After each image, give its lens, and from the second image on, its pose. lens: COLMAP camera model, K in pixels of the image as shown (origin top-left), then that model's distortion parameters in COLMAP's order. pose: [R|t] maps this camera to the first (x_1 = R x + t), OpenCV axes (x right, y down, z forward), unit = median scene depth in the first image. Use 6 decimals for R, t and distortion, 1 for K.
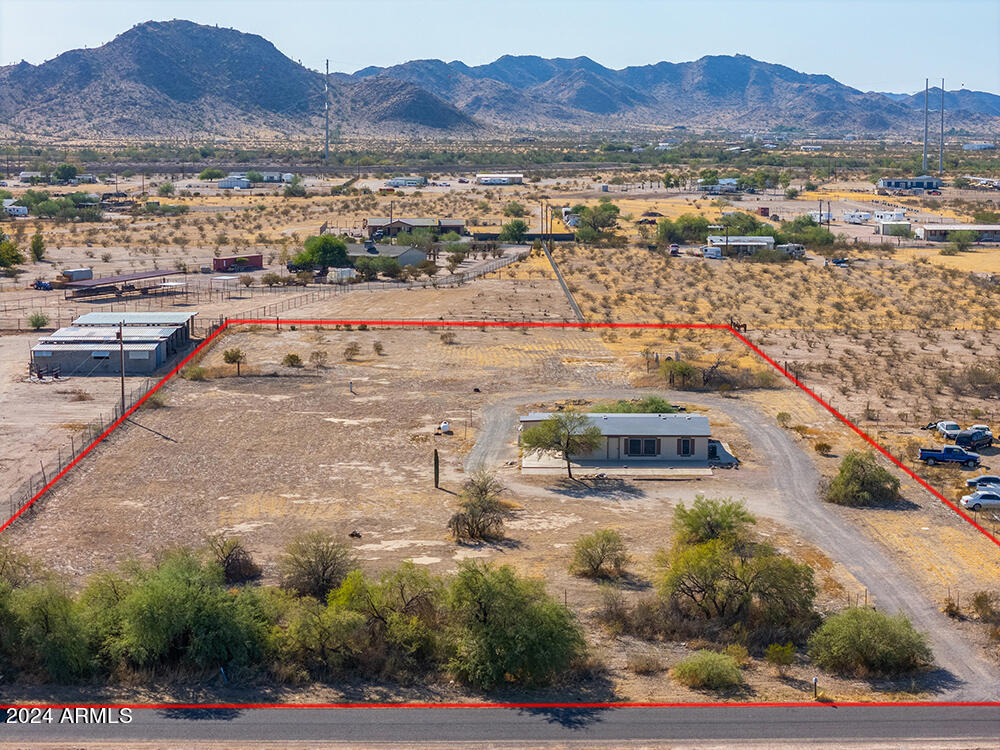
lens RADIAL K [[1989.5, 0, 501.1], [0, 1989.5, 374.8], [0, 0, 1]] dist [-0.124696, 0.000000]
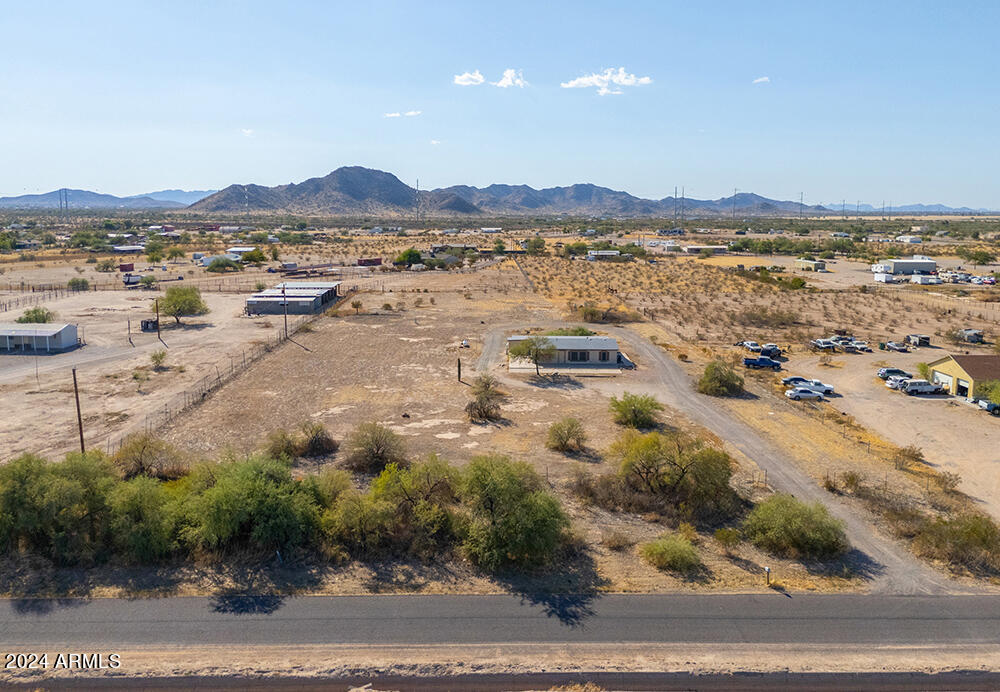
lens RADIAL K [[800.1, 0, 500.1], [0, 800.1, 348.2], [0, 0, 1]] dist [0.038635, -0.008187]
pose [[0.999931, 0.002045, 0.011585, -0.005057], [-0.002527, 0.999126, 0.041728, 0.000450], [-0.011489, -0.041754, 0.999062, 0.289198]]
